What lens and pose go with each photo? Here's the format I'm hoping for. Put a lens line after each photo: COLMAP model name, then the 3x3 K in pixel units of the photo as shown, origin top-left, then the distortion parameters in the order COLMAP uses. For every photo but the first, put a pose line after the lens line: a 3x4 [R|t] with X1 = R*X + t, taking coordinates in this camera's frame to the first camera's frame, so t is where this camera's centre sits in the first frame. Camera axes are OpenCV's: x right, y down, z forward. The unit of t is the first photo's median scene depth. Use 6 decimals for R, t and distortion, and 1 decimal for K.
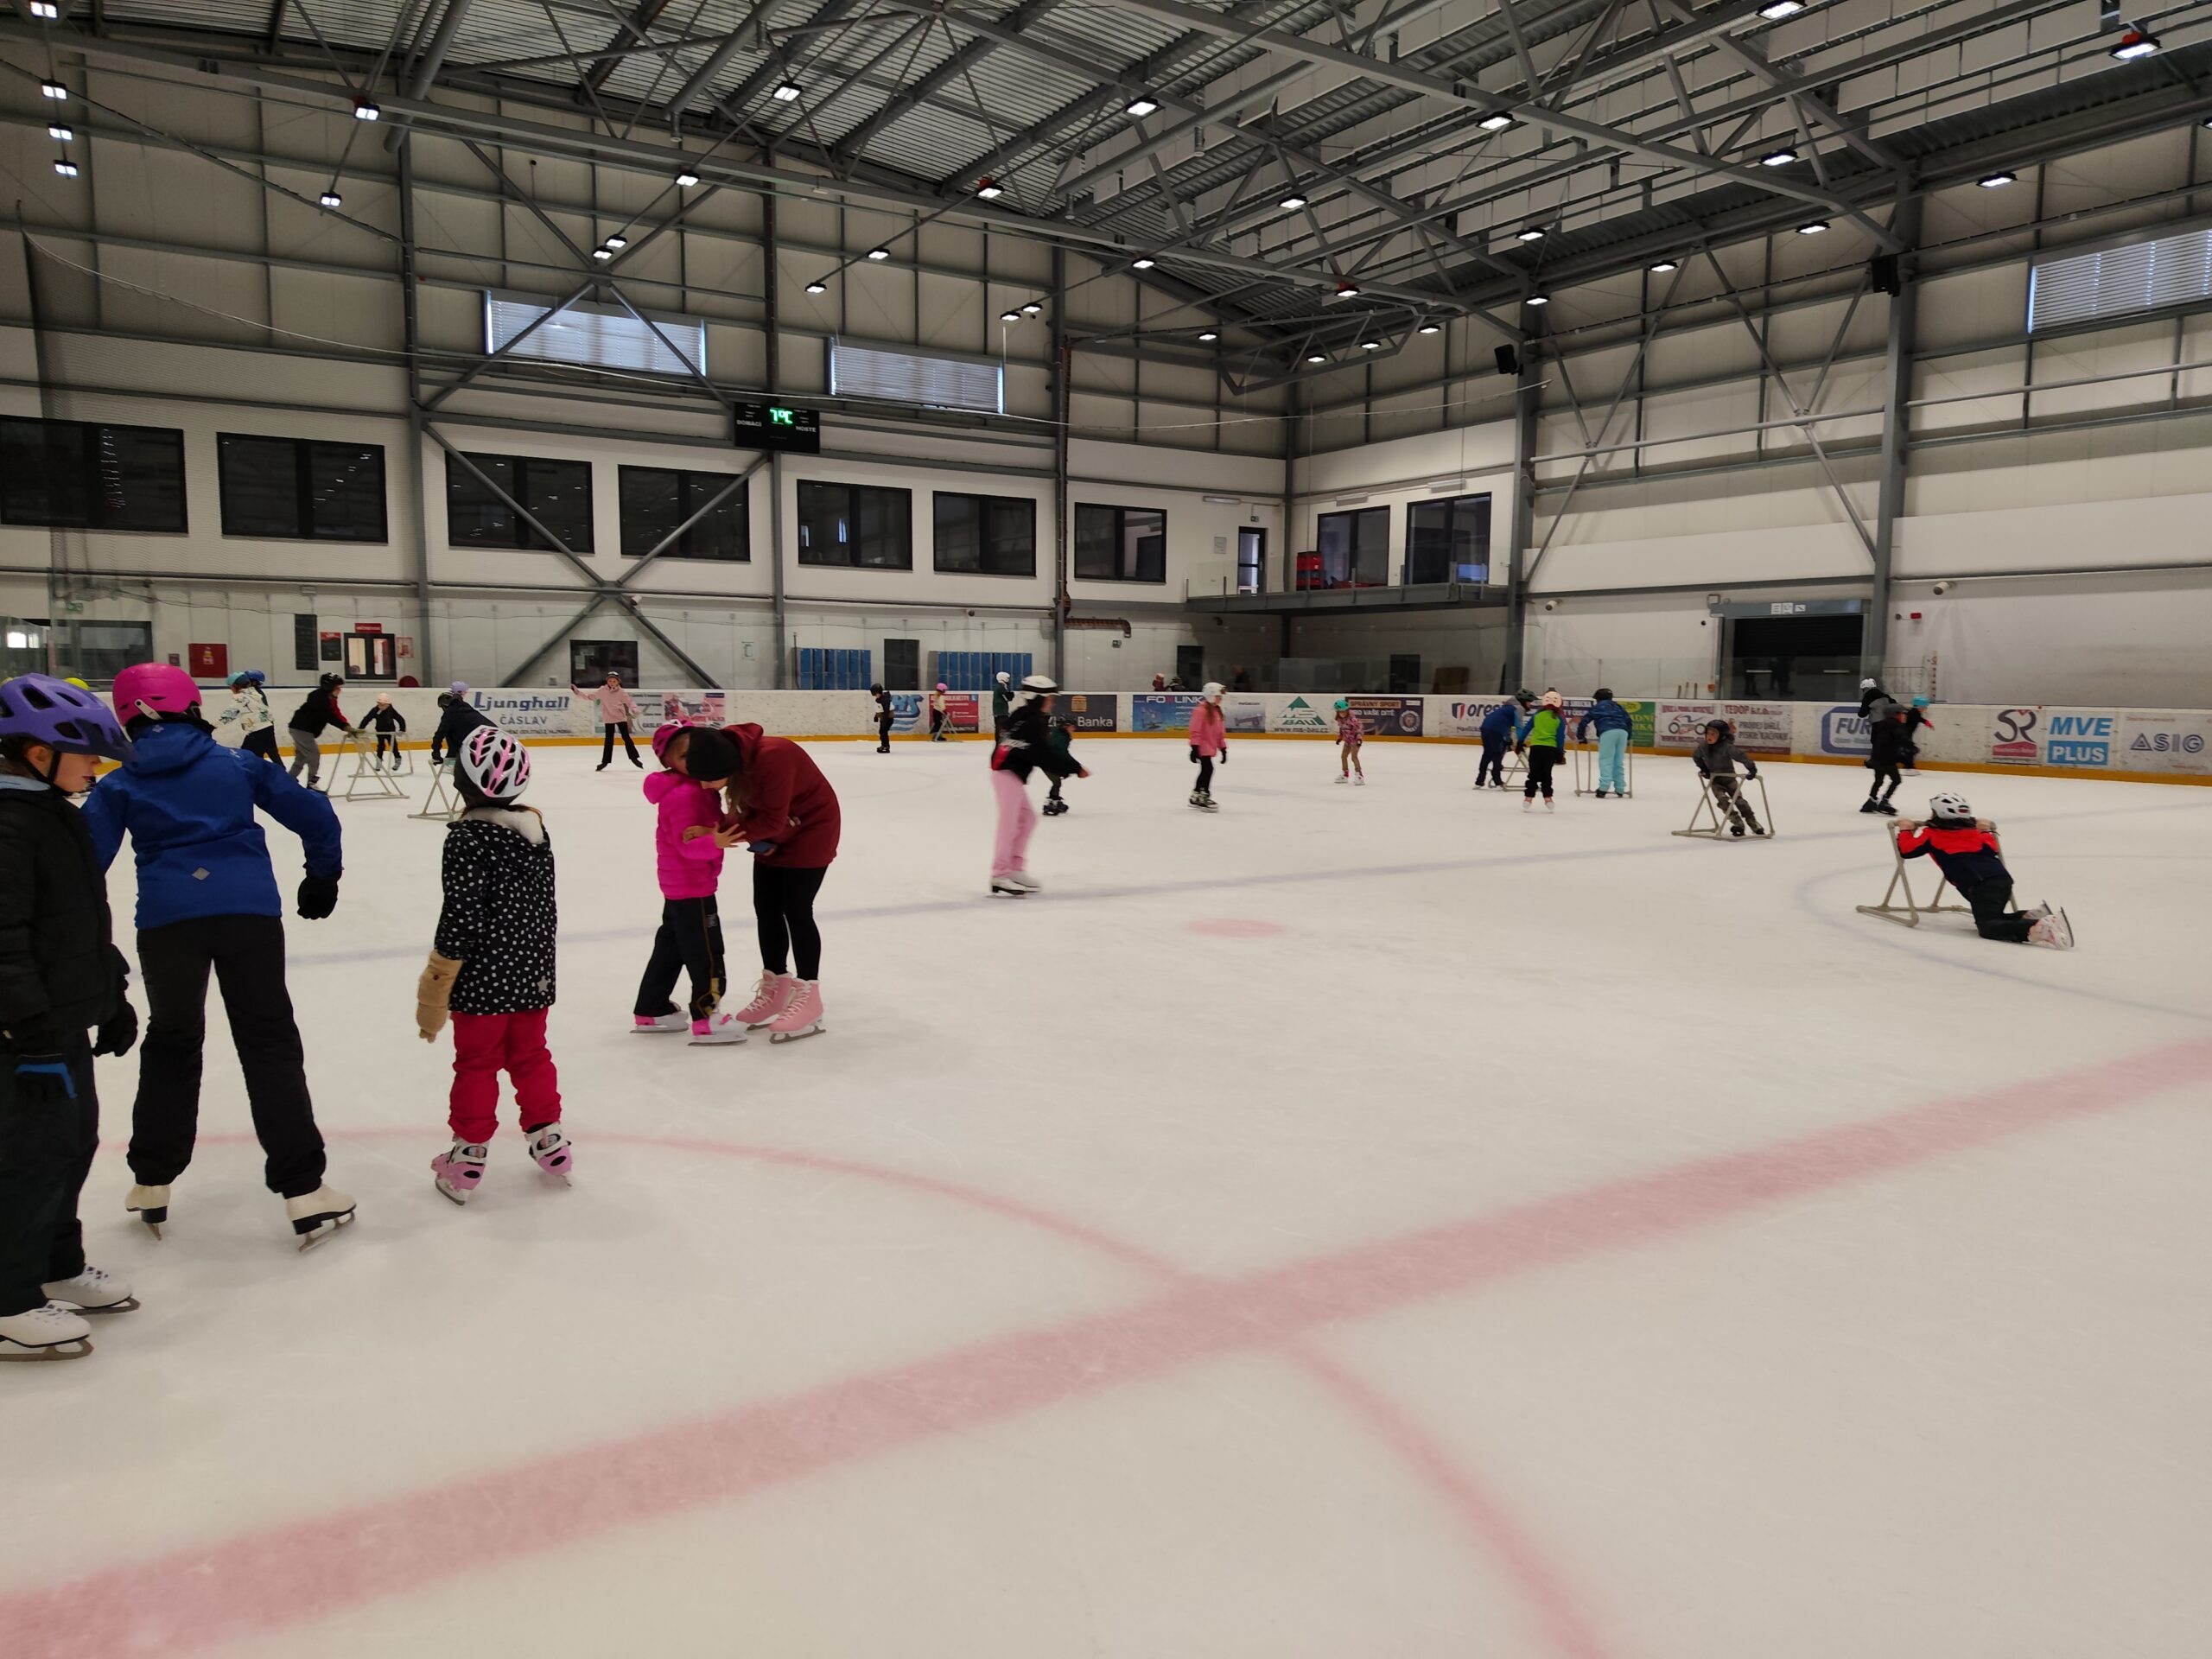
lens RADIAL K [[1543.9, 0, 1071.6], [0, 1543.9, 847.5], [0, 0, 1]] dist [0.033871, -0.029416]
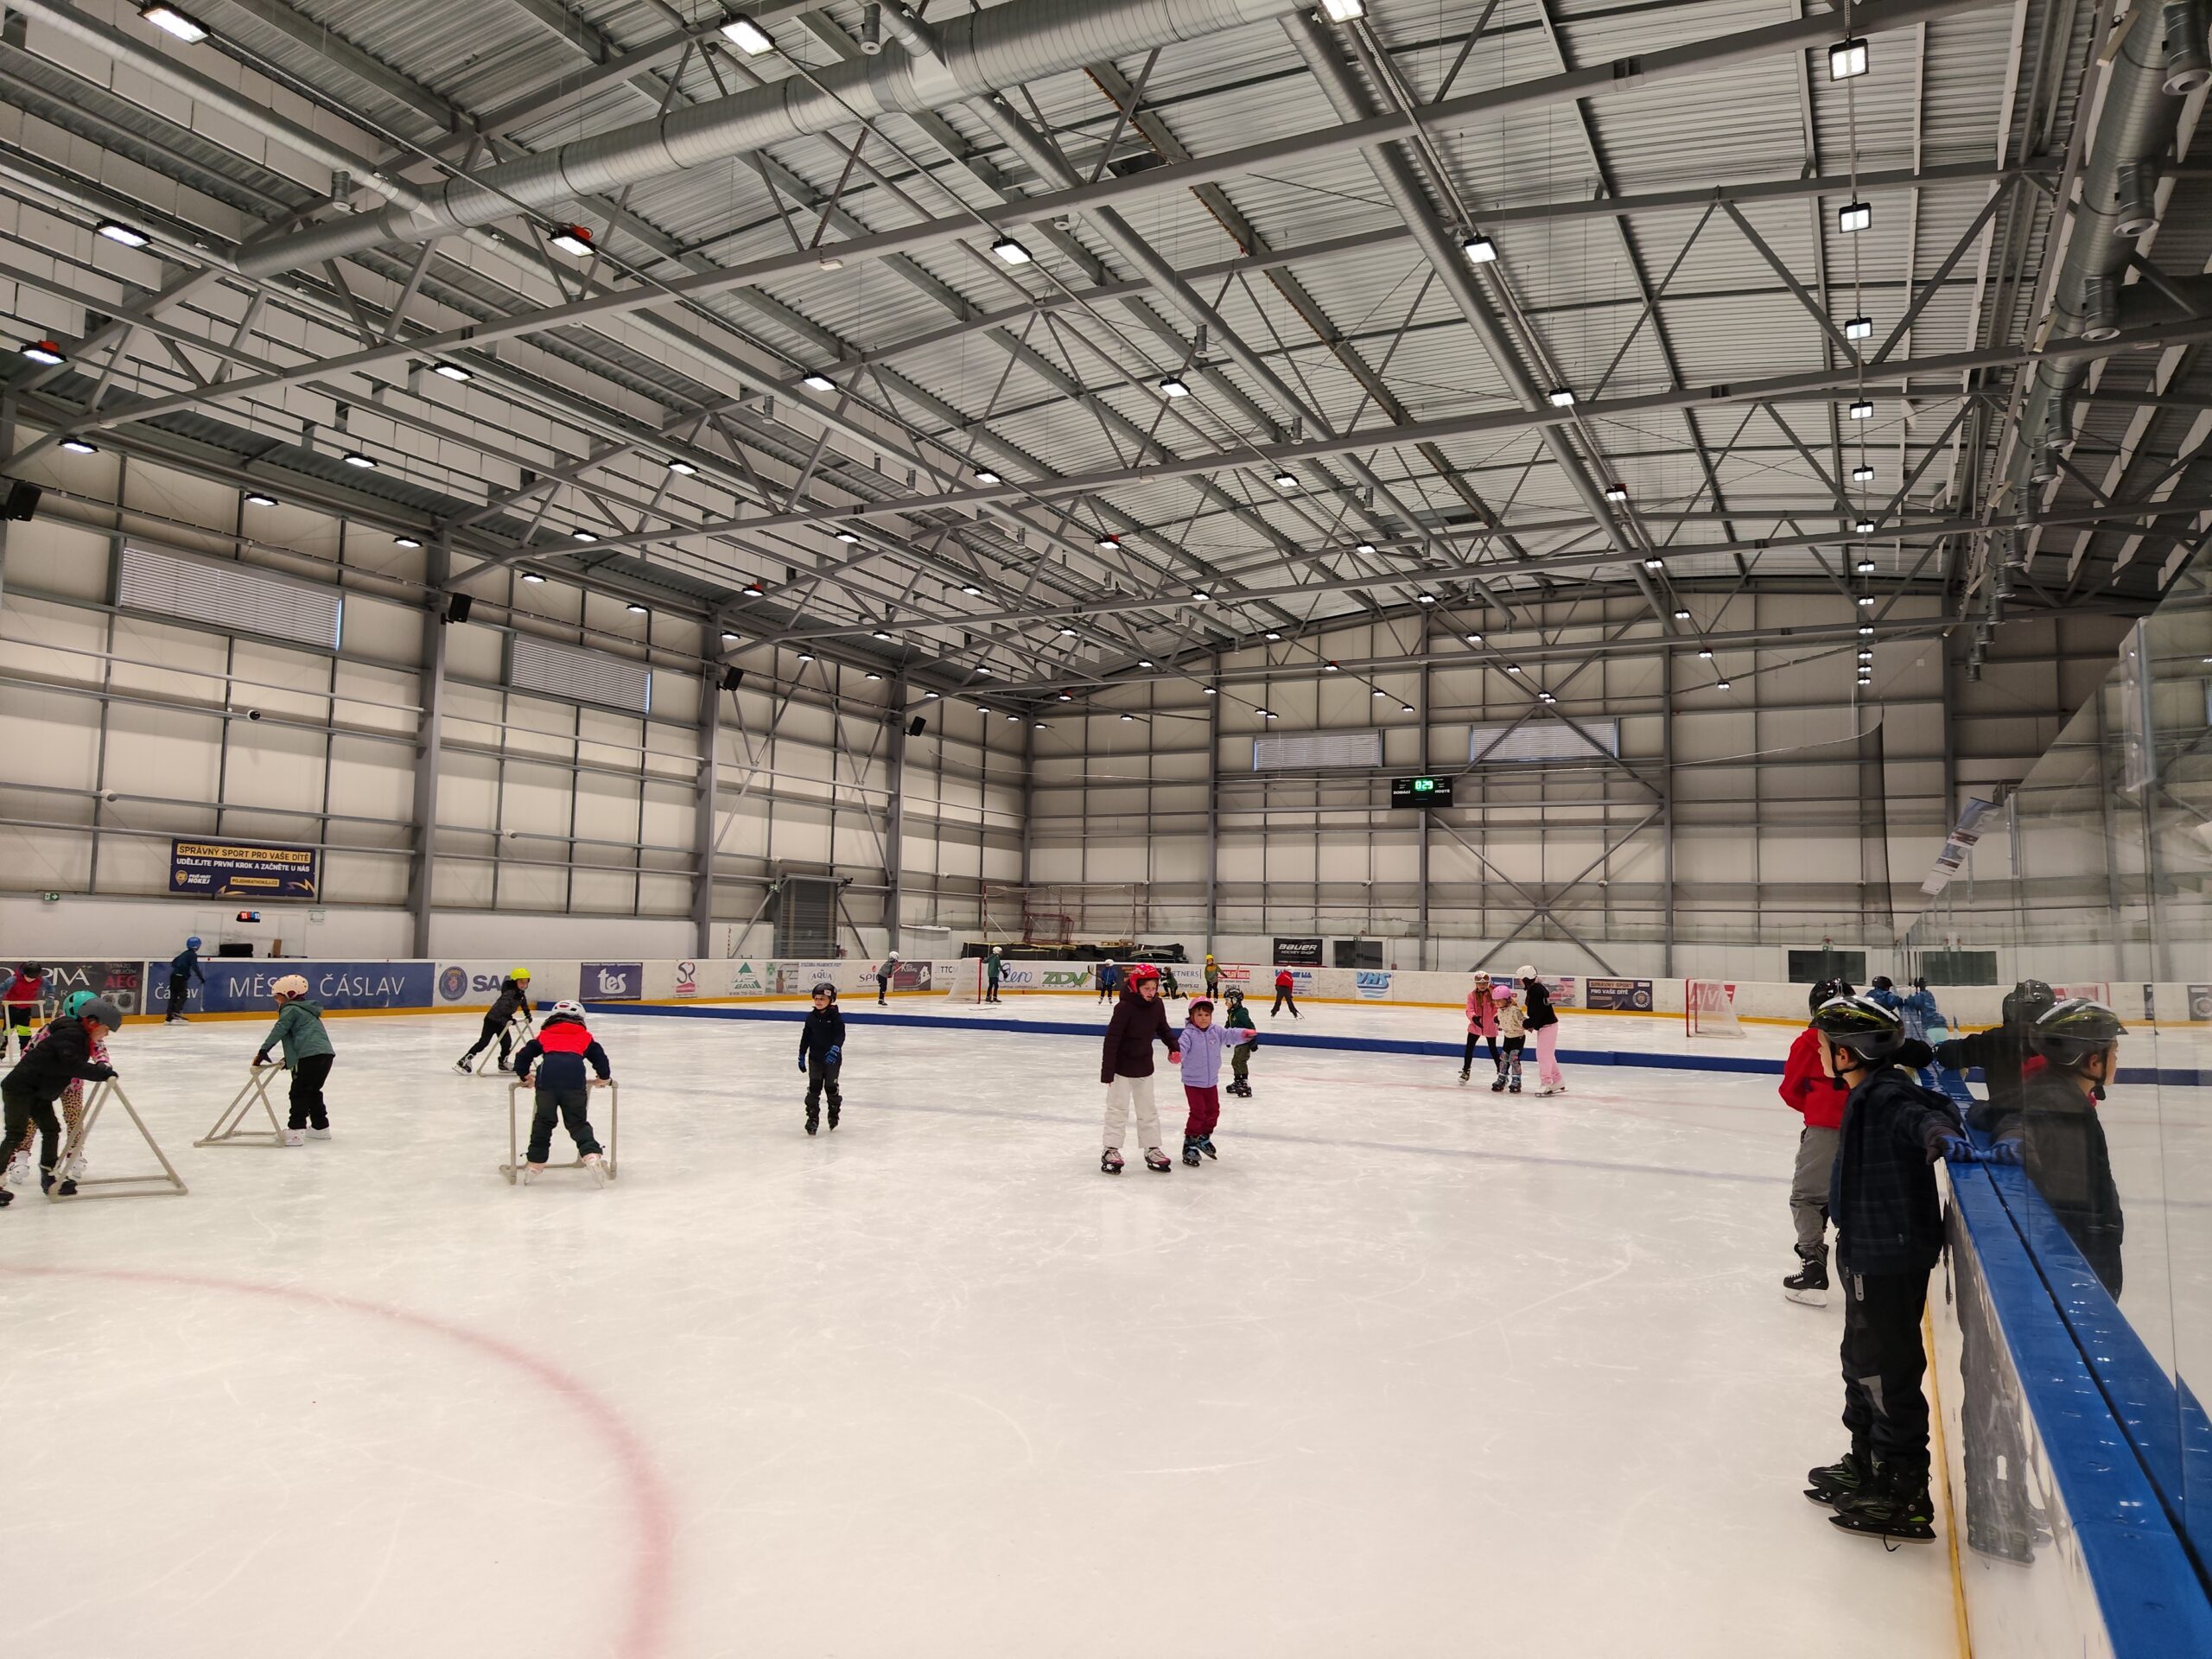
lens RADIAL K [[1543.9, 0, 1102.5], [0, 1543.9, 822.1], [0, 0, 1]] dist [0.033871, -0.029416]
pose [[-0.514613, 0.049723, 0.855980, -0.766293], [0.072316, 0.997277, -0.014455, -0.147437], [-0.854367, 0.054463, -0.516808, 1.201026]]
